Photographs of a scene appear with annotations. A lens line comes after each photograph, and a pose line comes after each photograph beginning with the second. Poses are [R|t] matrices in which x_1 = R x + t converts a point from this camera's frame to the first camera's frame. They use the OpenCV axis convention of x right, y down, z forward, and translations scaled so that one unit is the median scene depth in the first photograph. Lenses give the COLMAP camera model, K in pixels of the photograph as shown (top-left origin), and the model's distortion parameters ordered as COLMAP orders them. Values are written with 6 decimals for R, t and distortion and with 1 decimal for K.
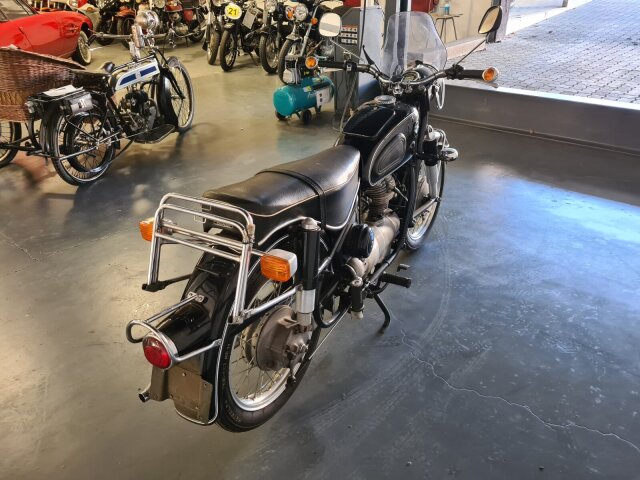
lens RADIAL K [[497.1, 0, 320.0], [0, 497.1, 240.0], [0, 0, 1]] dist [0.056561, -0.041677]
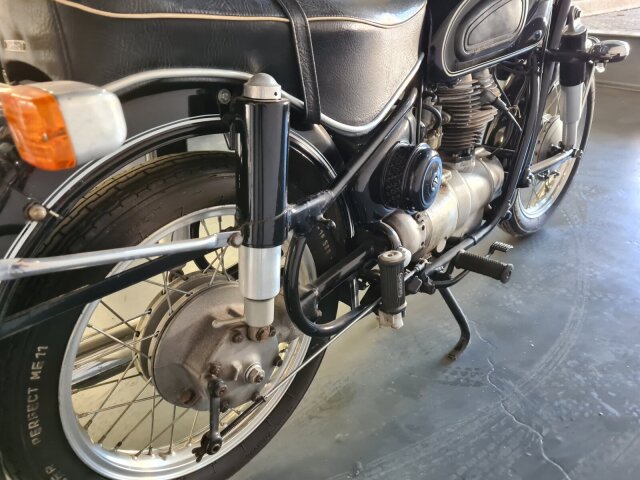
lens RADIAL K [[497.1, 0, 320.0], [0, 497.1, 240.0], [0, 0, 1]] dist [0.056561, -0.041677]
pose [[0.972754, 0.089055, -0.214054, 0.085708], [-0.090257, 0.995910, 0.004172, 0.059354], [0.213550, 0.015262, 0.976813, 0.392912]]
